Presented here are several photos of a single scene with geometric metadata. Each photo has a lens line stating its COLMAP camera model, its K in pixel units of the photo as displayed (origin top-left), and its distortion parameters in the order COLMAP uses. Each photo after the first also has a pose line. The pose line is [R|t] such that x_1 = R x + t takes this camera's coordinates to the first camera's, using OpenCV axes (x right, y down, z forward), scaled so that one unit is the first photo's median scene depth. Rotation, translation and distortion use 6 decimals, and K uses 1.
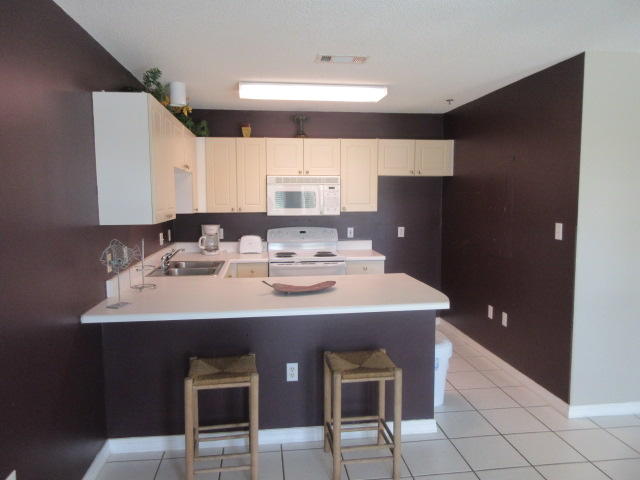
lens RADIAL K [[475.8, 0, 325.7], [0, 475.8, 239.5], [0, 0, 1]] dist [0.005611, -0.007532]
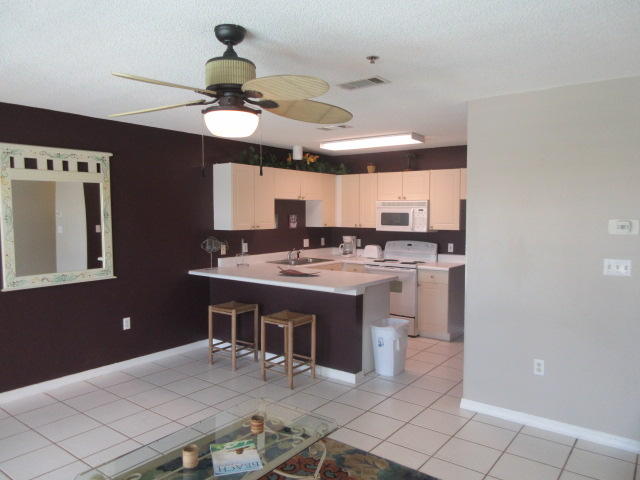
lens RADIAL K [[475.8, 0, 320.6], [0, 475.8, 242.9], [0, 0, 1]] dist [0.005611, -0.007532]
pose [[0.706201, 0.052855, -0.706036, 0.711017], [-0.071985, 0.997402, 0.002666, -0.007432], [0.704342, 0.048942, 0.708171, -0.061227]]
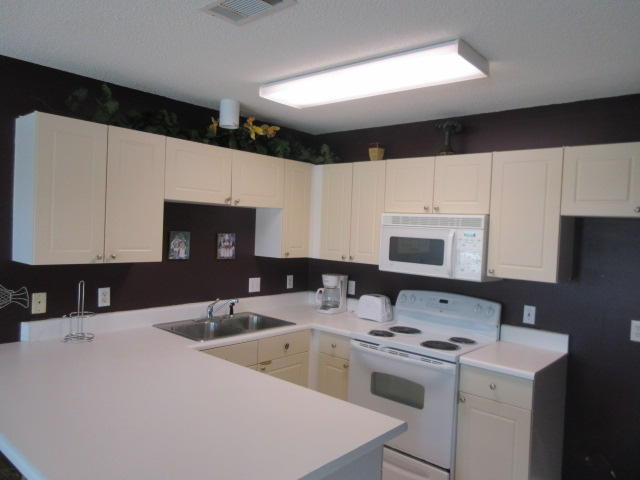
lens RADIAL K [[475.8, 0, 318.4], [0, 475.8, 243.6], [0, 0, 1]] dist [0.005611, -0.007532]
pose [[0.647194, 0.058979, -0.760040, 0.343946], [-0.115087, 0.993135, -0.020932, -0.063259], [0.753588, 0.101018, 0.649539, 0.471406]]
